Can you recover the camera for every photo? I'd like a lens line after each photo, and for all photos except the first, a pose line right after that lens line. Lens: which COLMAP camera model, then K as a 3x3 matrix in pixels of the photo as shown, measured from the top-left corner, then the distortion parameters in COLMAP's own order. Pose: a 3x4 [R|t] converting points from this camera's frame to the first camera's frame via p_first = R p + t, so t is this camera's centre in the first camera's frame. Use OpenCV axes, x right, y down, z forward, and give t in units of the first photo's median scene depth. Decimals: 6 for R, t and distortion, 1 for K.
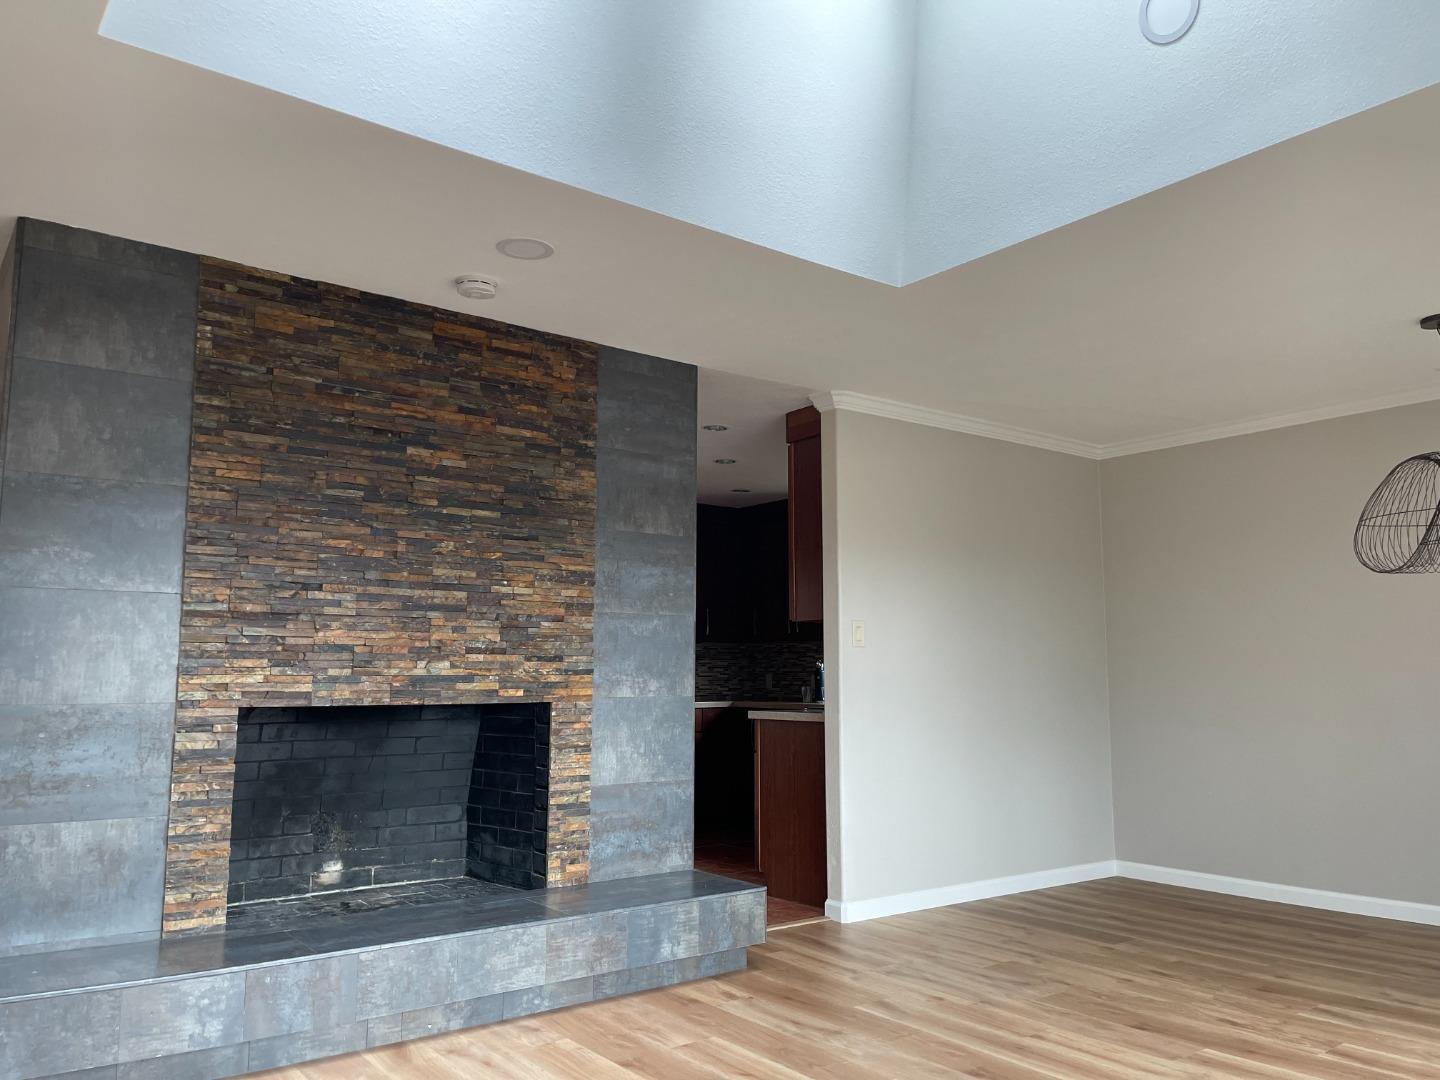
lens RADIAL K [[1097.7, 0, 721.9], [0, 1097.7, 540.1], [0, 0, 1]] dist [0.004748, -0.007624]
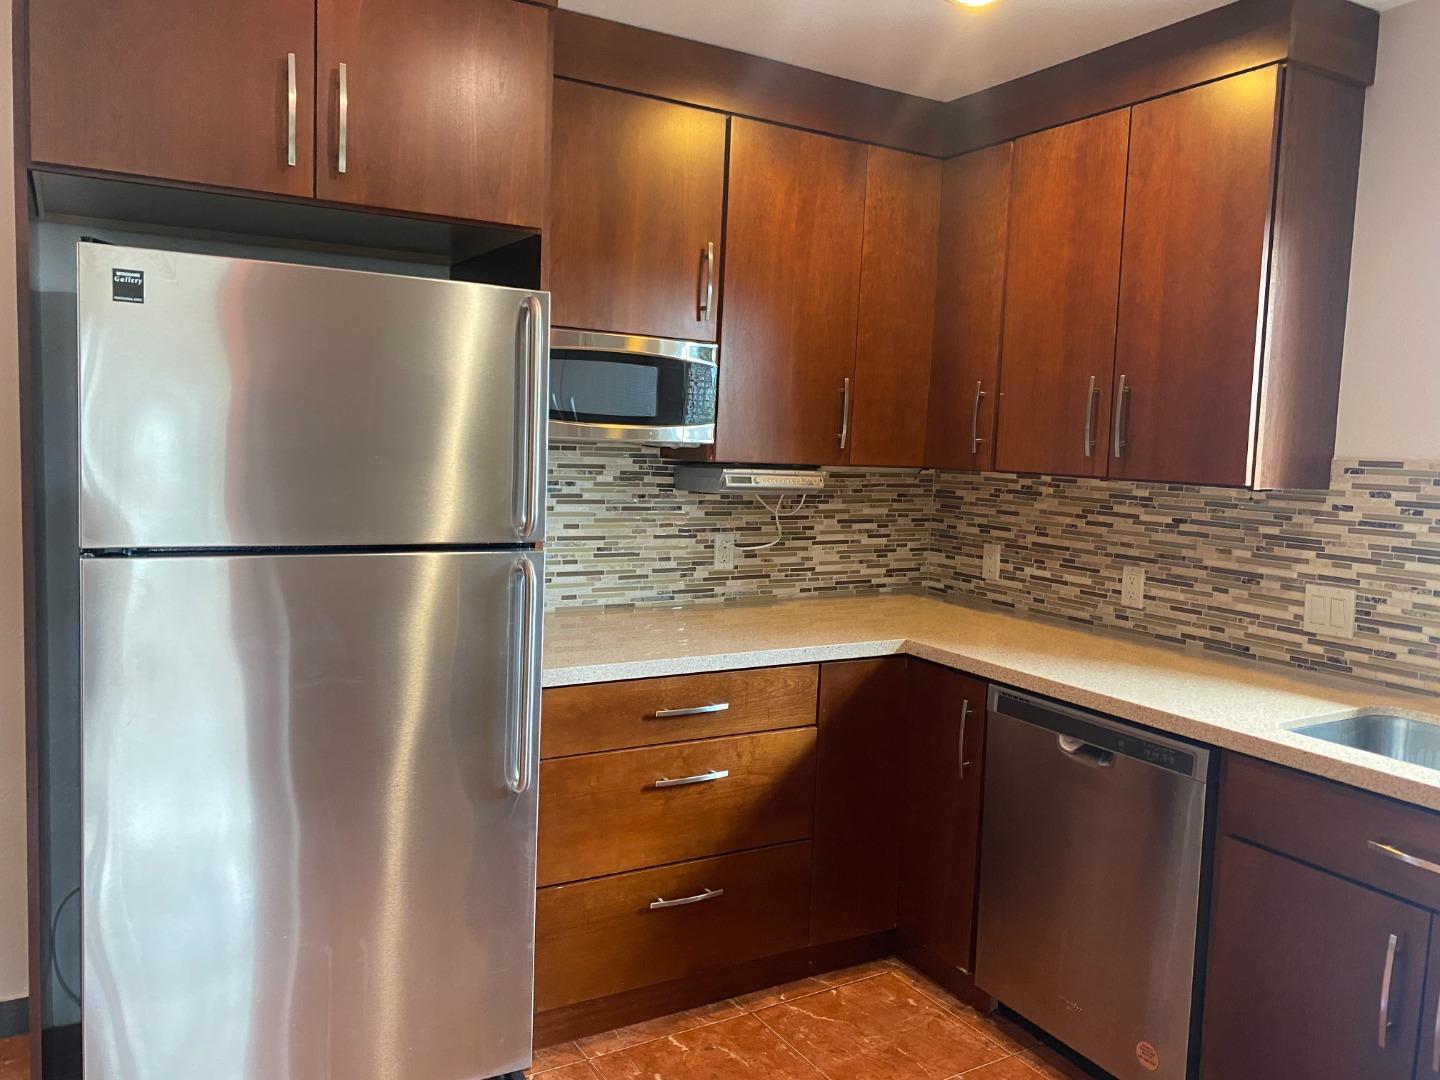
lens RADIAL K [[1097.7, 0, 719.5], [0, 1097.7, 536.9], [0, 0, 1]] dist [0.004748, -0.007624]
pose [[0.994666, 0.038600, -0.095655, -0.017658], [-0.016127, 0.974132, 0.225402, 0.030822], [0.101881, -0.222657, 0.969559, 0.596721]]
